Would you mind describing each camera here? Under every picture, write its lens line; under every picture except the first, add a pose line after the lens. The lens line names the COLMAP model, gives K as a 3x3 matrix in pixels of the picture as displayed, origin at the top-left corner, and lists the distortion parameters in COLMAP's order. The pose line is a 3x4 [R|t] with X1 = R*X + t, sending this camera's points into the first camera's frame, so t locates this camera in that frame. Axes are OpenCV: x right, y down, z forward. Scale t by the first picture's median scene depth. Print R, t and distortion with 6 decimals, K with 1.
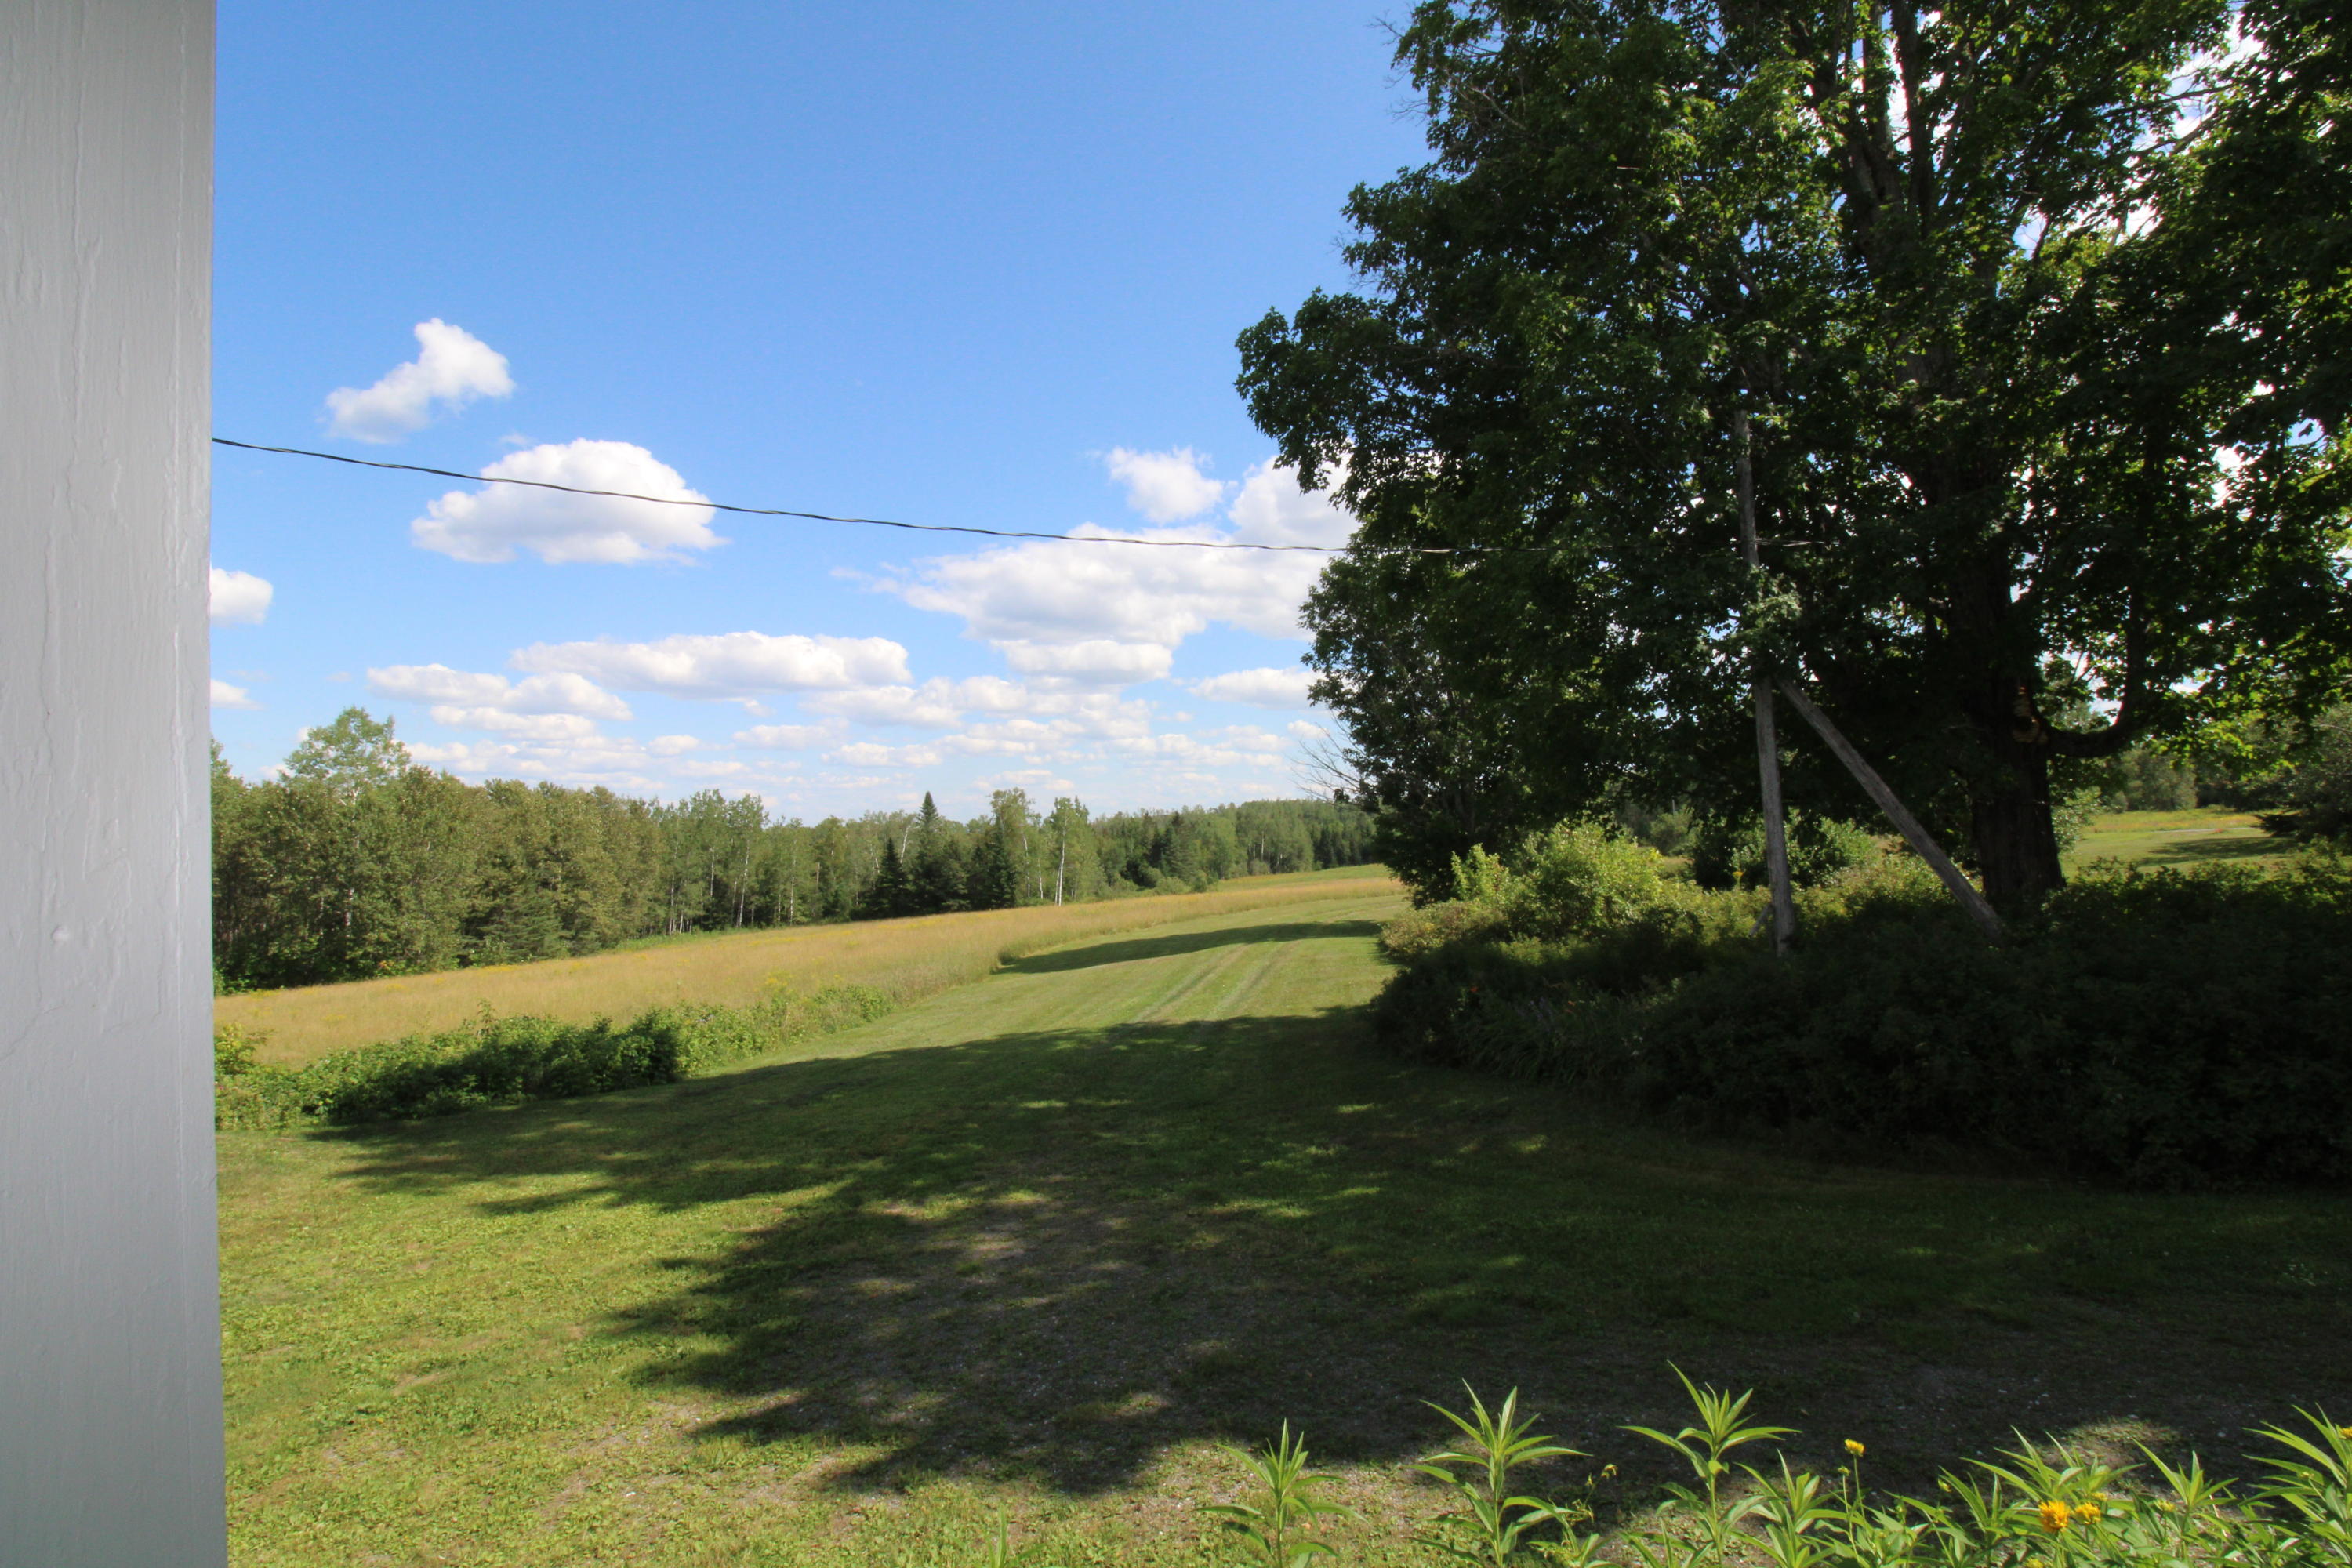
lens RADIAL K [[1125.9, 0, 1176.0], [0, 1125.9, 784.0], [0, 0, 1]] dist [-0.000867, -0.010890]
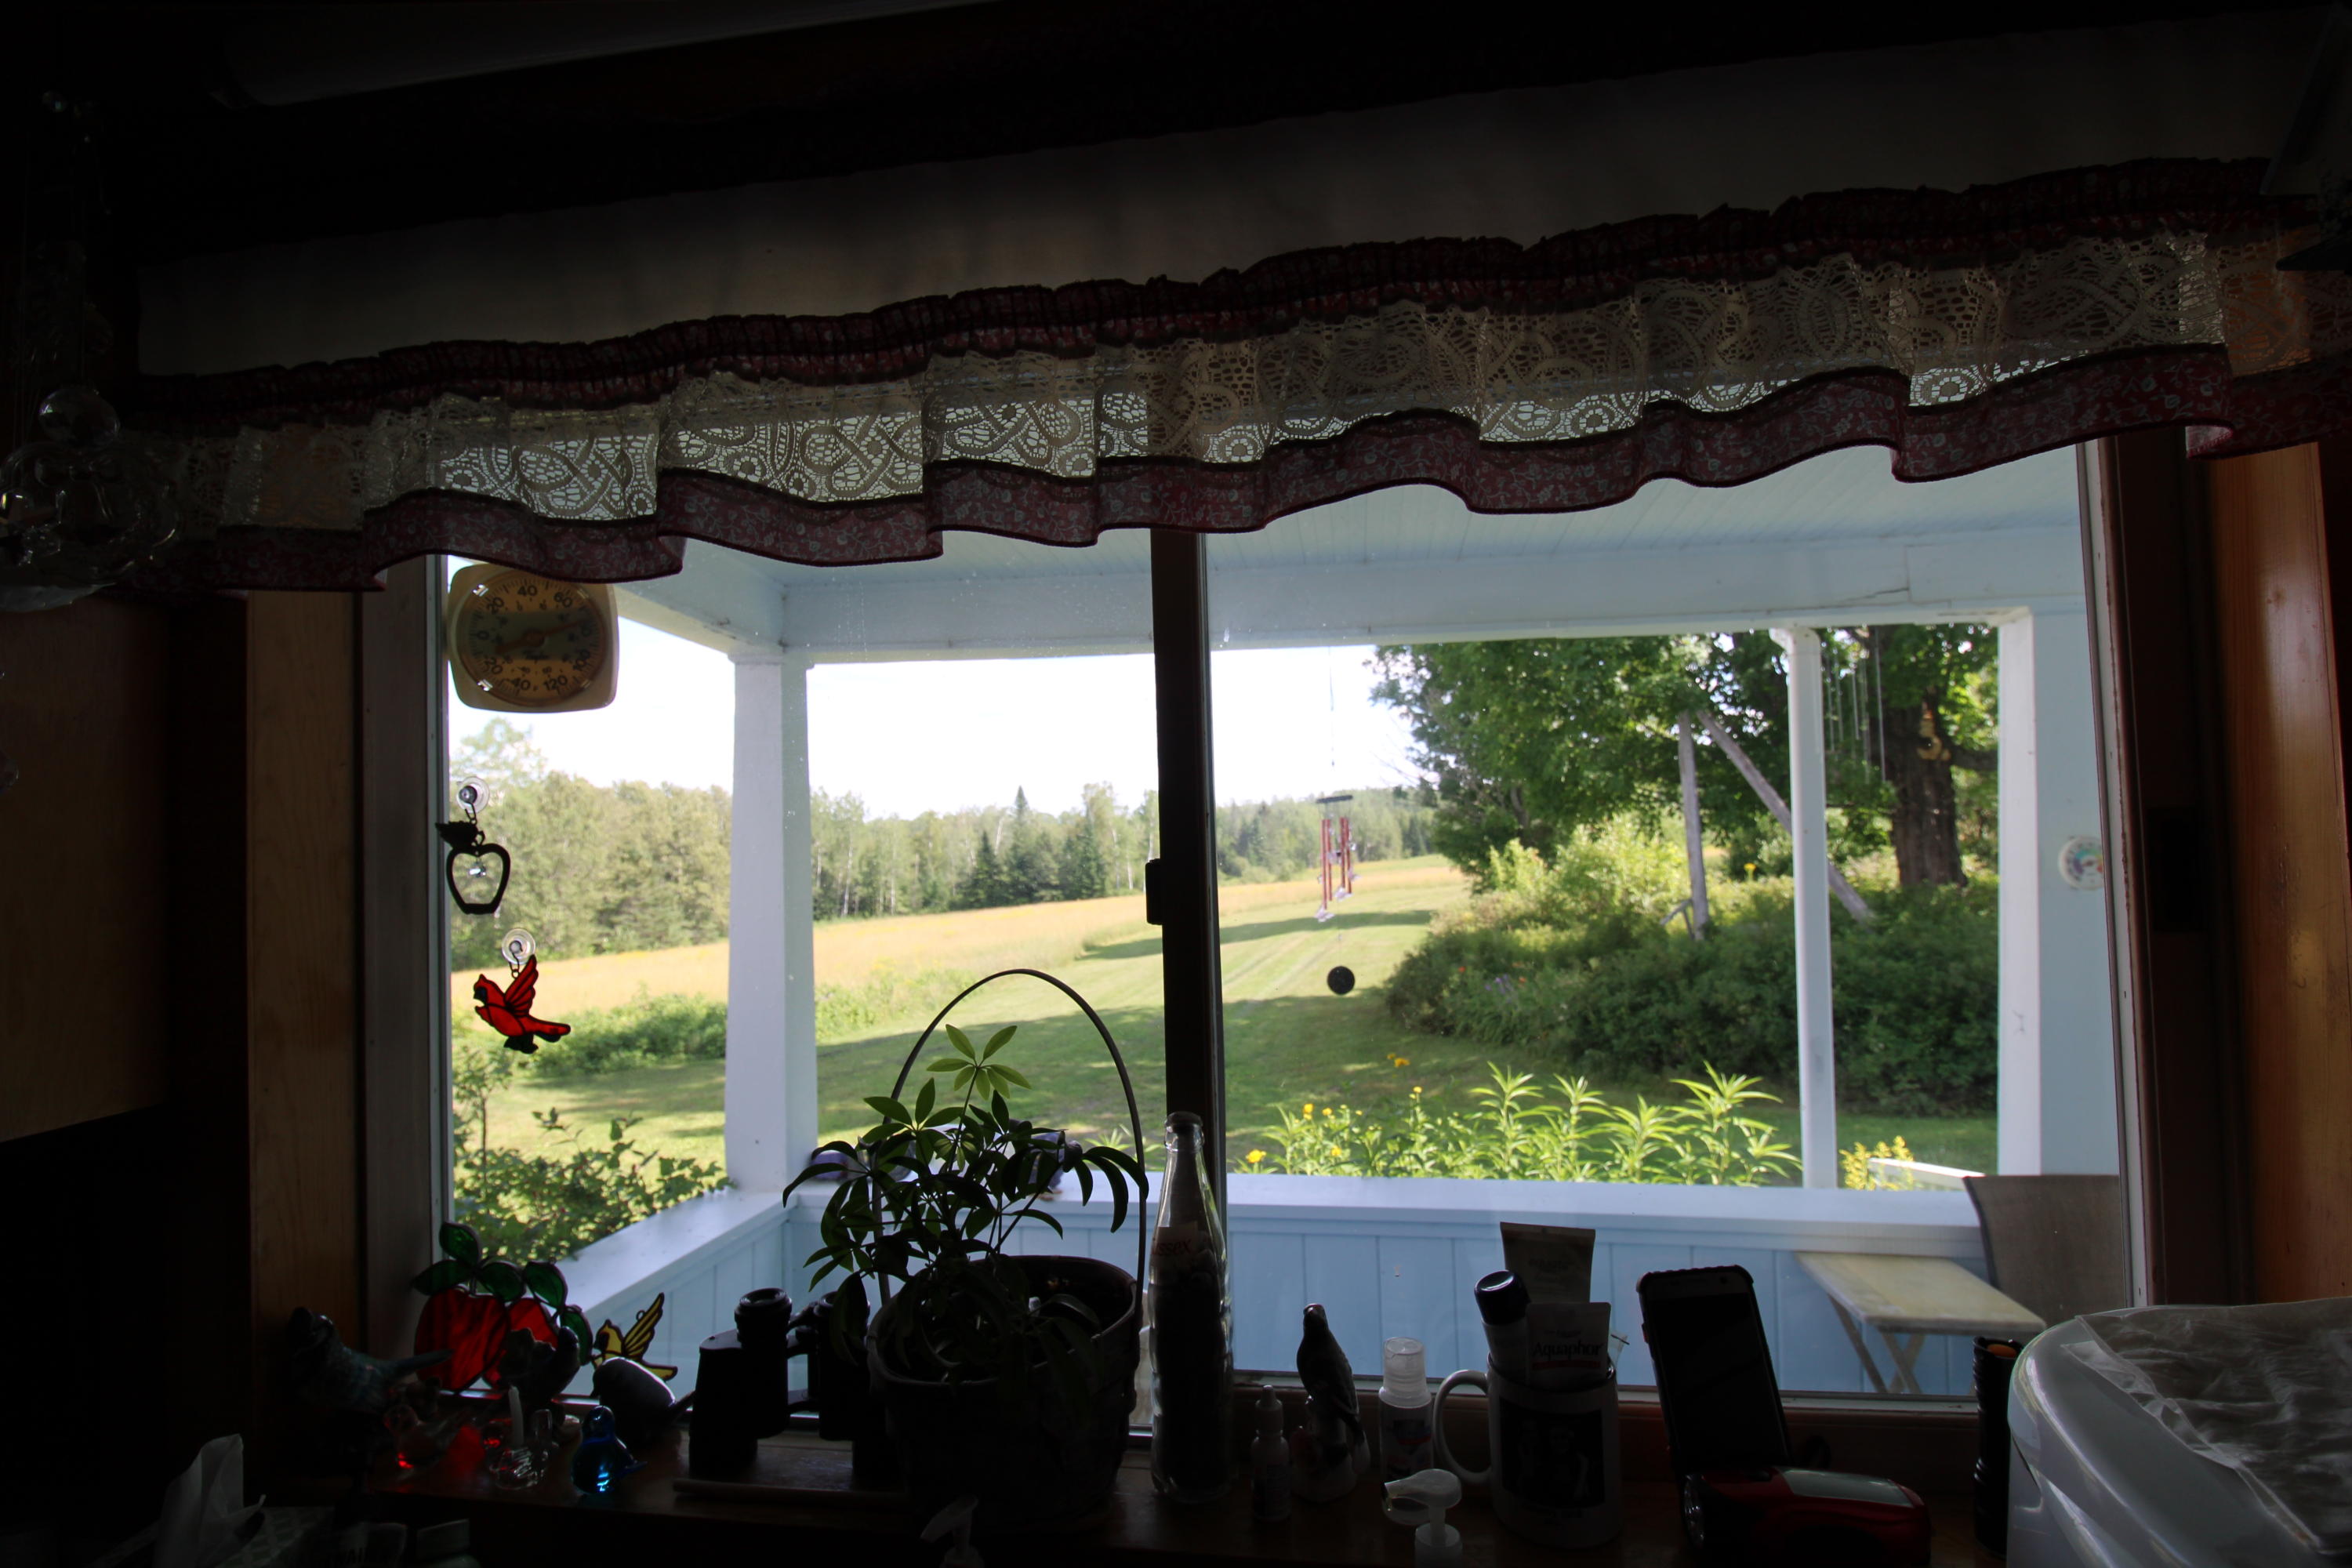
lens RADIAL K [[1136.5, 0, 1158.8], [0, 1136.5, 770.0], [0, 0, 1]] dist [-0.000208, -0.000218]
pose [[0.995174, -0.014133, -0.097107, 0.057014], [0.014000, 0.999900, -0.002051, -0.024978], [0.097126, 0.000682, 0.995272, -0.187421]]
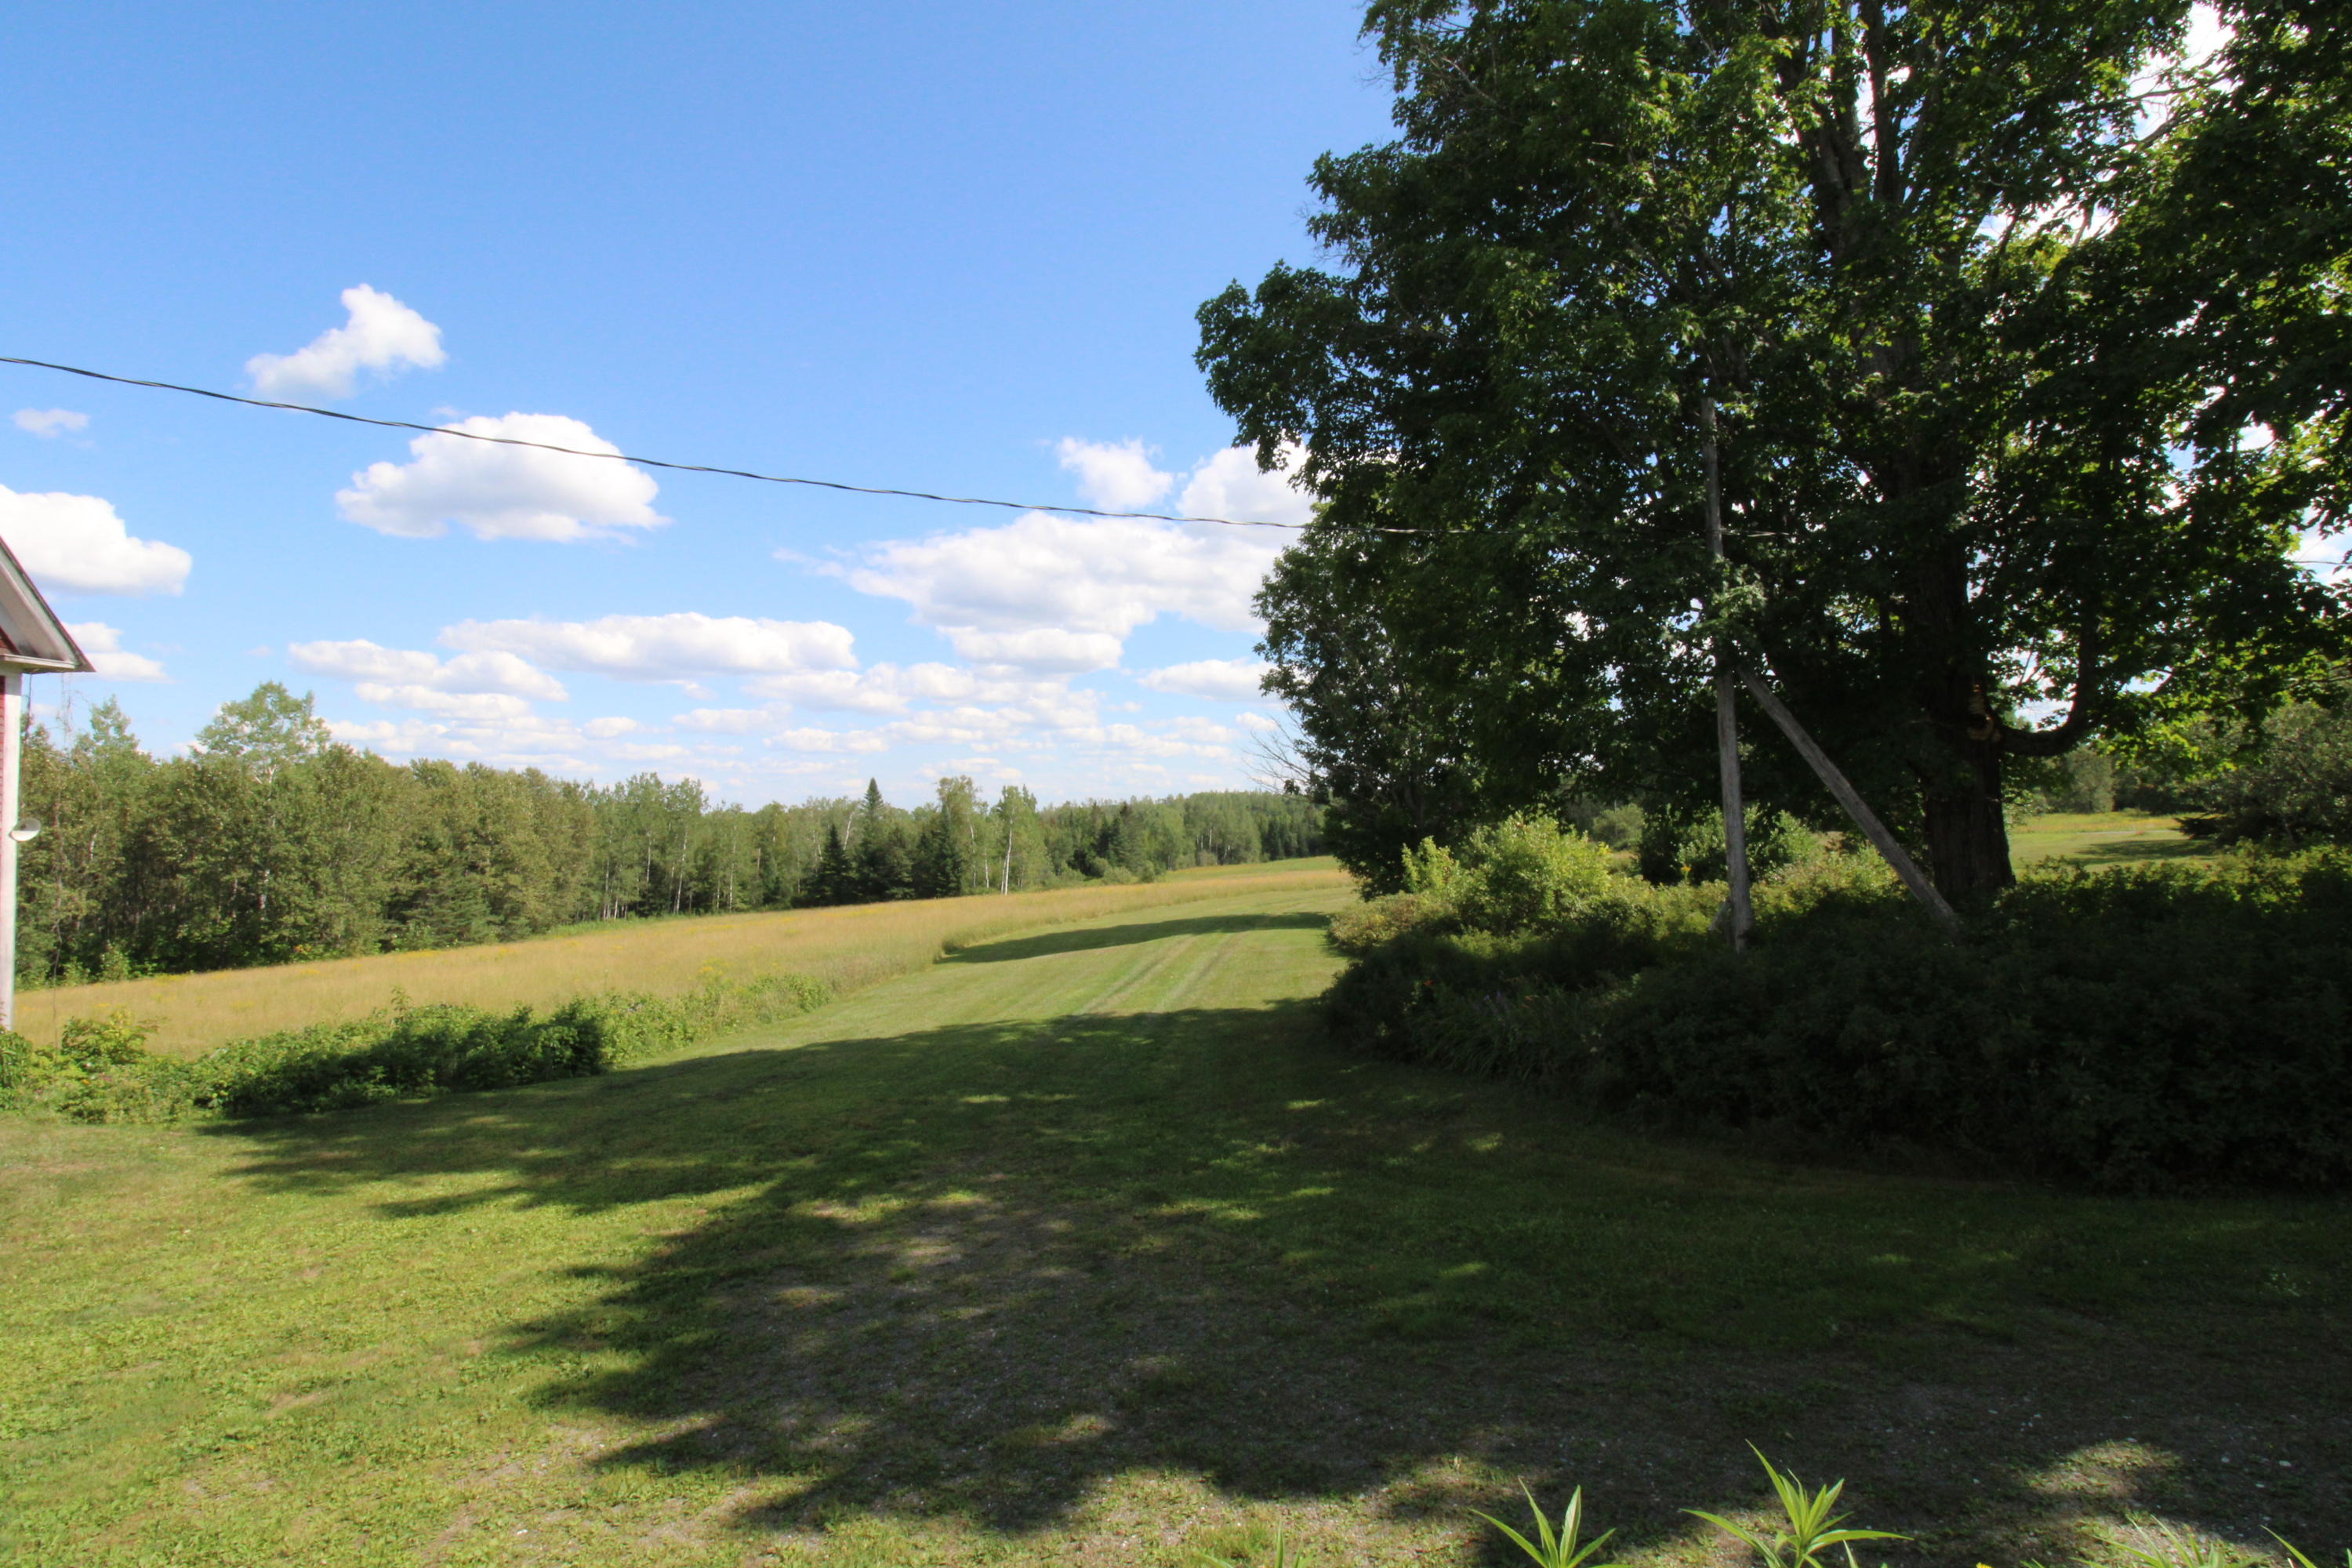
lens RADIAL K [[1125.9, 0, 1176.0], [0, 1125.9, 784.0], [0, 0, 1]] dist [-0.000867, -0.010890]
pose [[0.998852, 0.014120, 0.045784, -0.001766], [-0.014494, 0.999864, 0.007835, 0.003516], [-0.045667, -0.008490, 0.998921, 0.025661]]
